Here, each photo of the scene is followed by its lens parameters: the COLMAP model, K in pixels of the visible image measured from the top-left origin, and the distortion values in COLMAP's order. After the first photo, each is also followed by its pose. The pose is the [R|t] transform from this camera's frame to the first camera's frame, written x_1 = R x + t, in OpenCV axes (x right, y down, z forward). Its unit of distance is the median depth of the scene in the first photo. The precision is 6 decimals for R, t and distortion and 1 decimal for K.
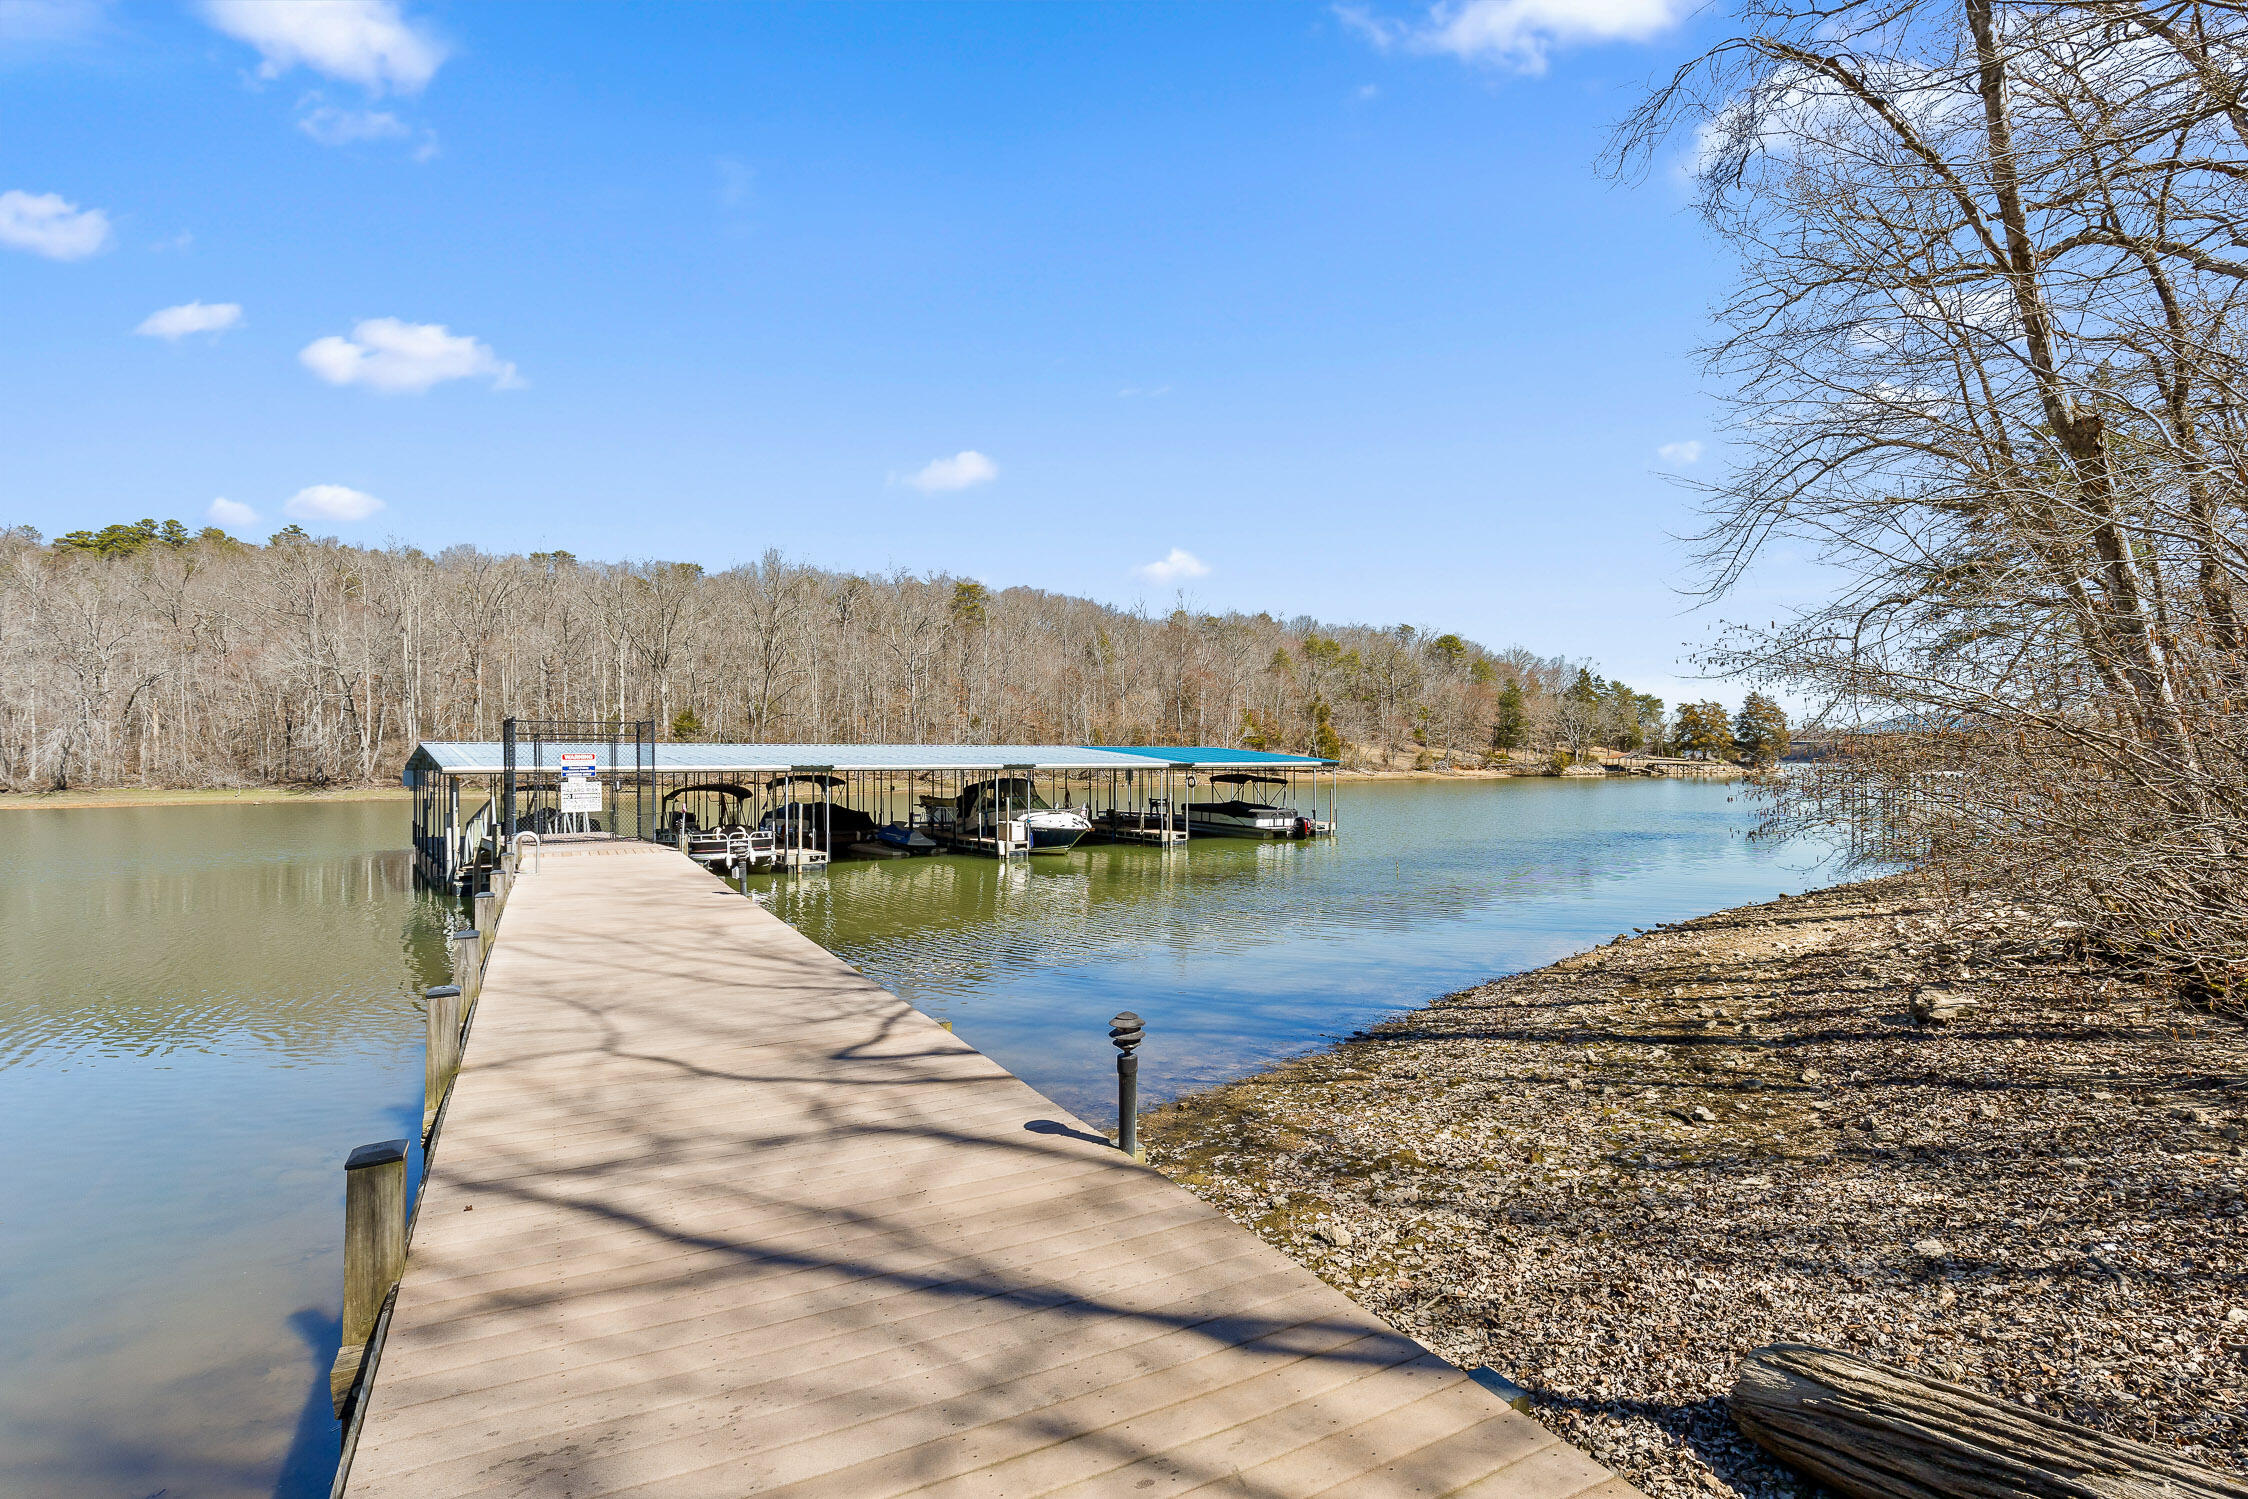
lens RADIAL K [[1067.4, 0, 1133.7], [0, 1067.4, 765.6], [0, 0, 1]] dist [0.001822, -0.000501]
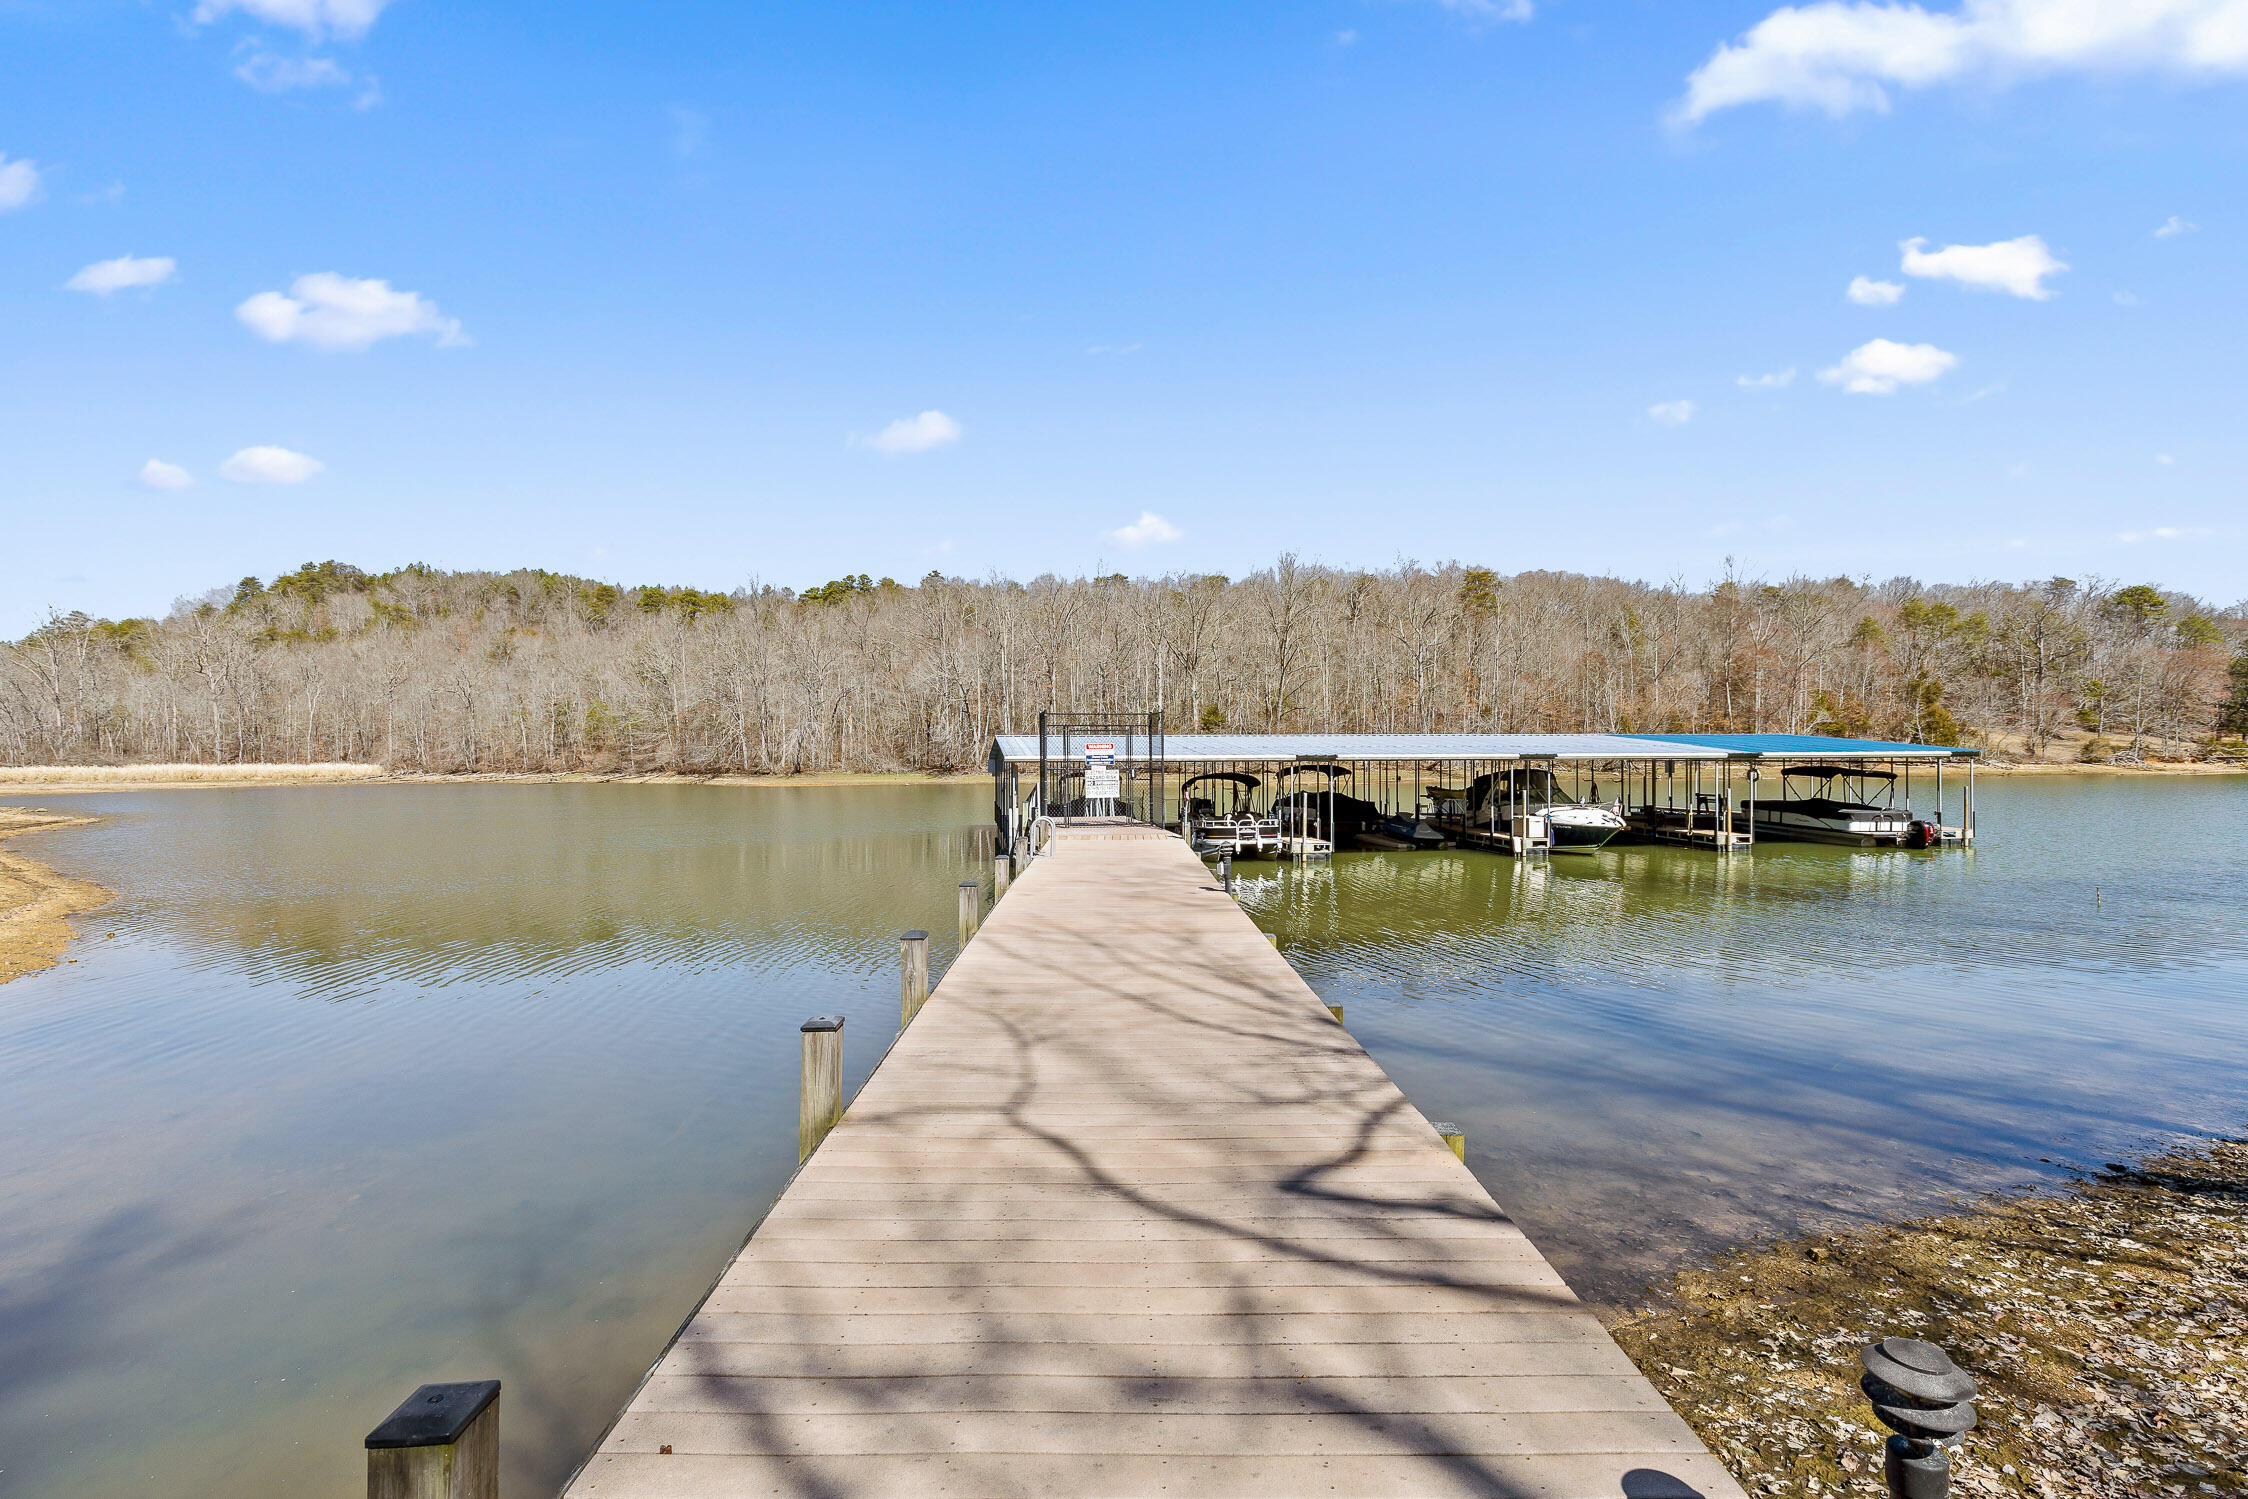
lens RADIAL K [[1019.0, 0, 1117.9], [0, 1019.0, 764.0], [0, 0, 1]] dist [0.002273, -0.000742]
pose [[0.880891, 0.004479, -0.473297, -0.009012], [-0.000889, 0.999969, 0.007808, 0.000599], [0.473318, -0.006457, 0.880868, 0.049168]]
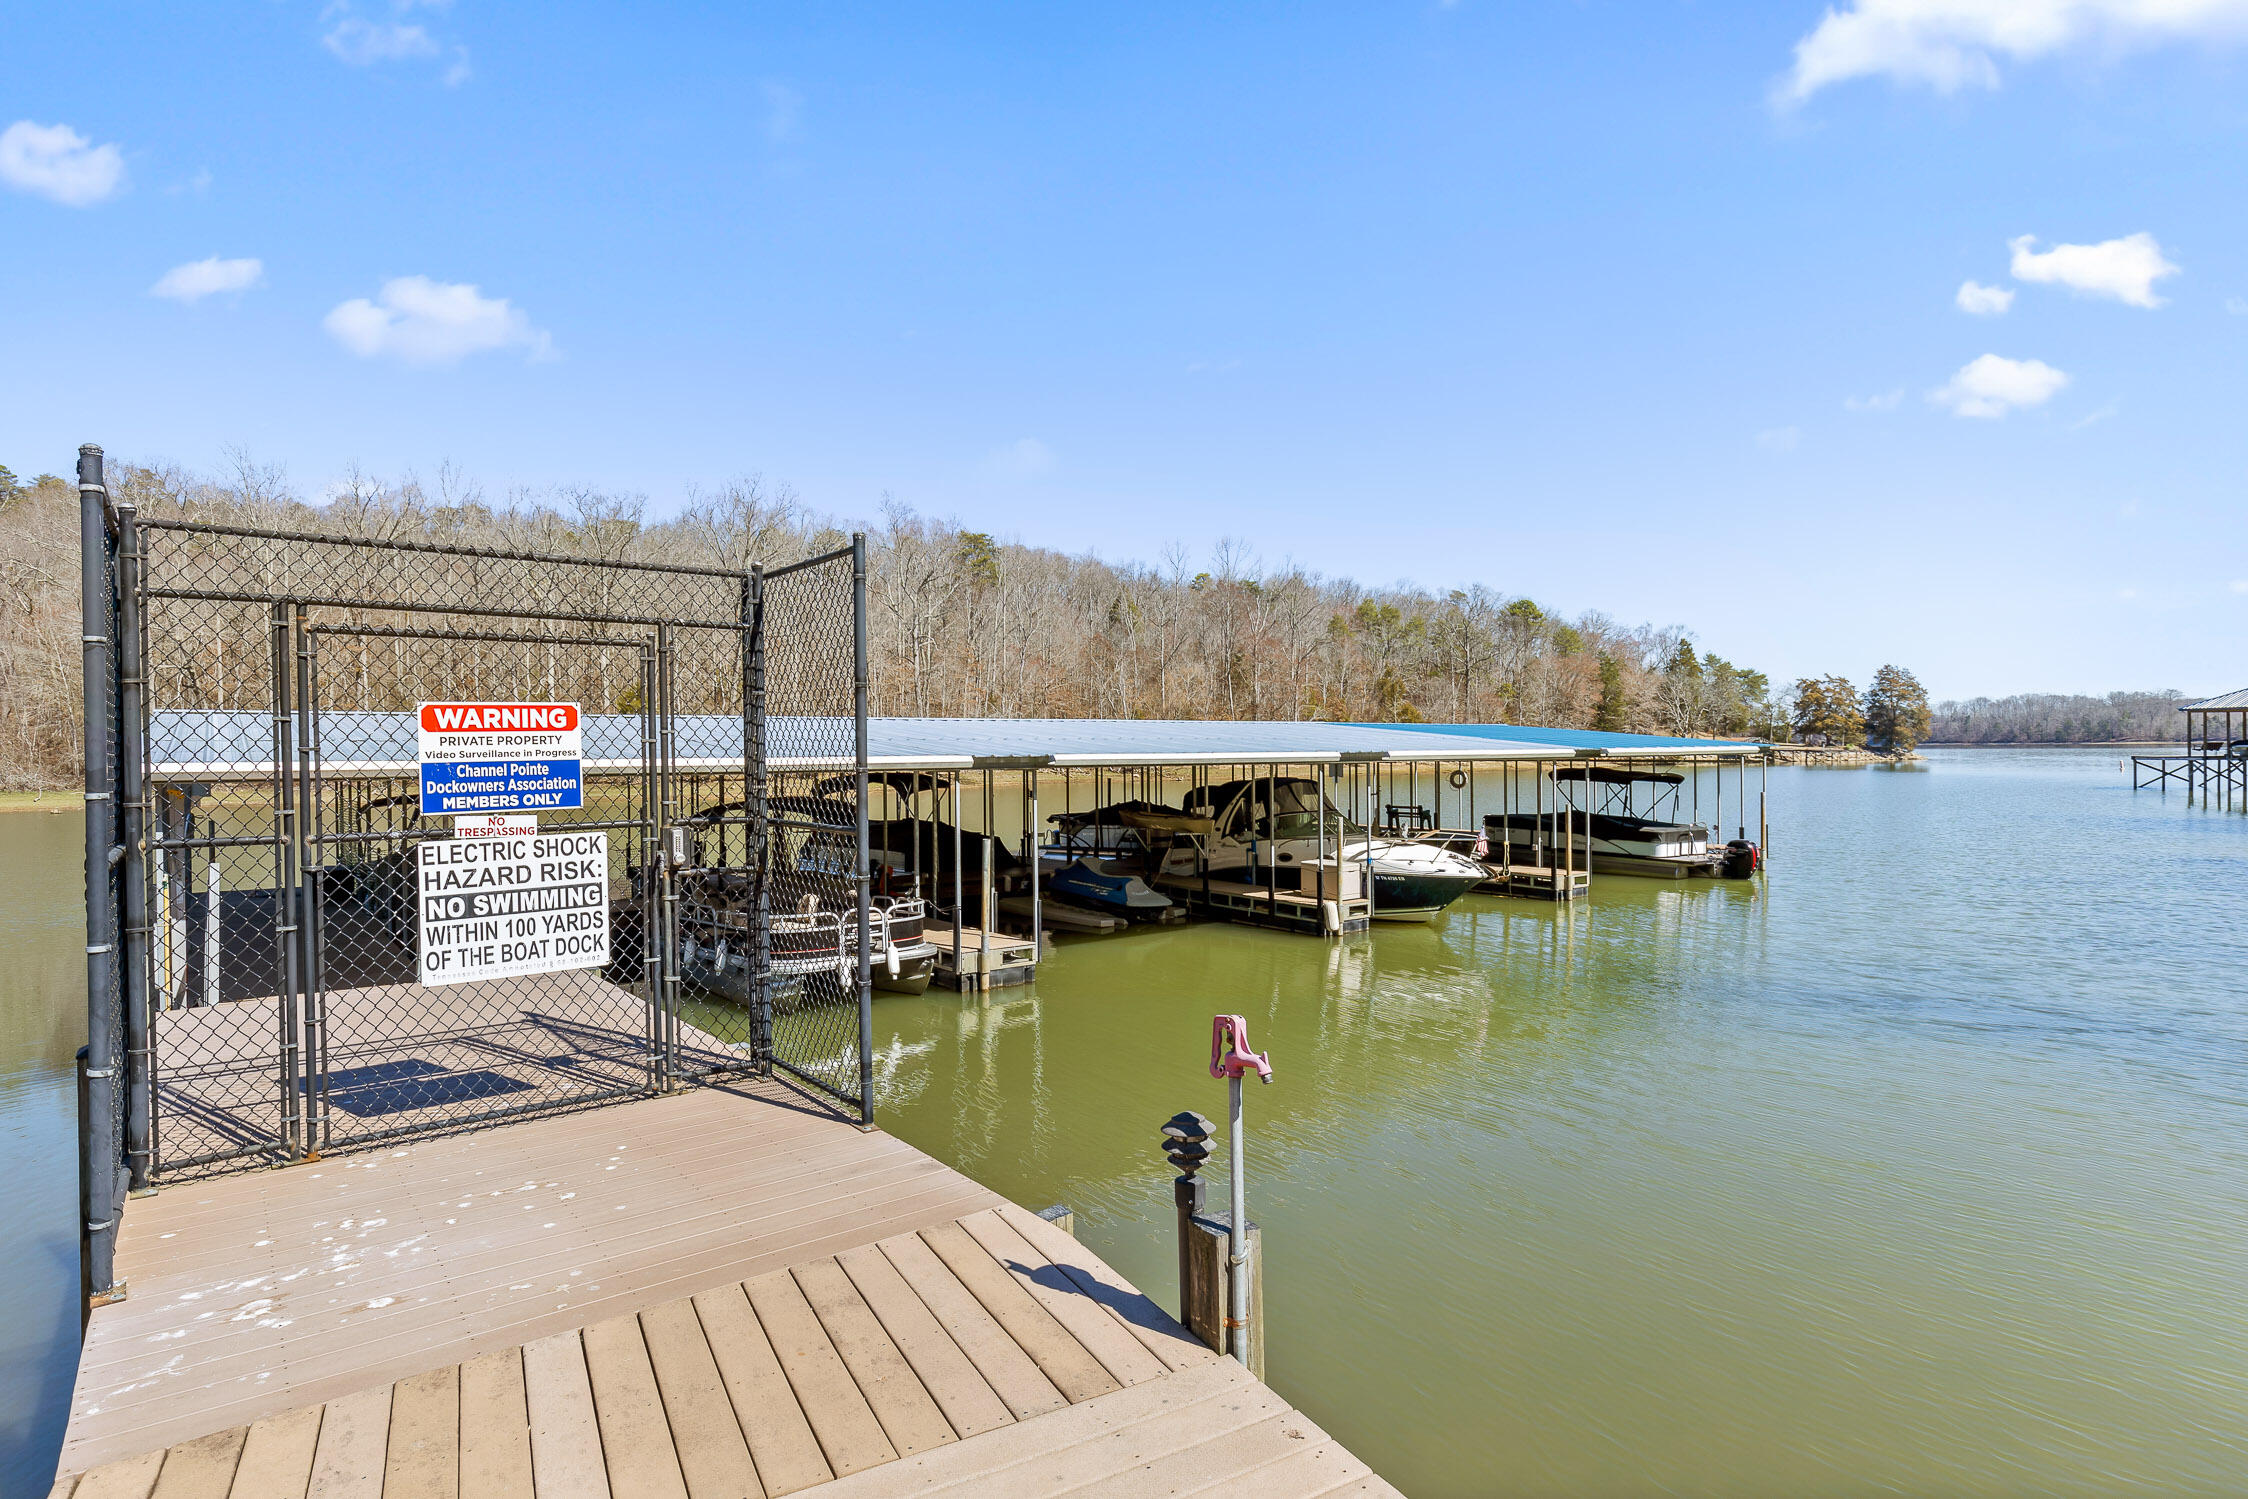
lens RADIAL K [[1177.9, 0, 1129.4], [0, 1177.9, 761.4], [0, 0, 1]] dist [0.007068, 0.000300]
pose [[0.999908, -0.004646, 0.012757, -0.182827], [0.004578, 0.999975, 0.005299, -0.000214], [-0.012781, -0.005240, 0.999905, 0.350705]]
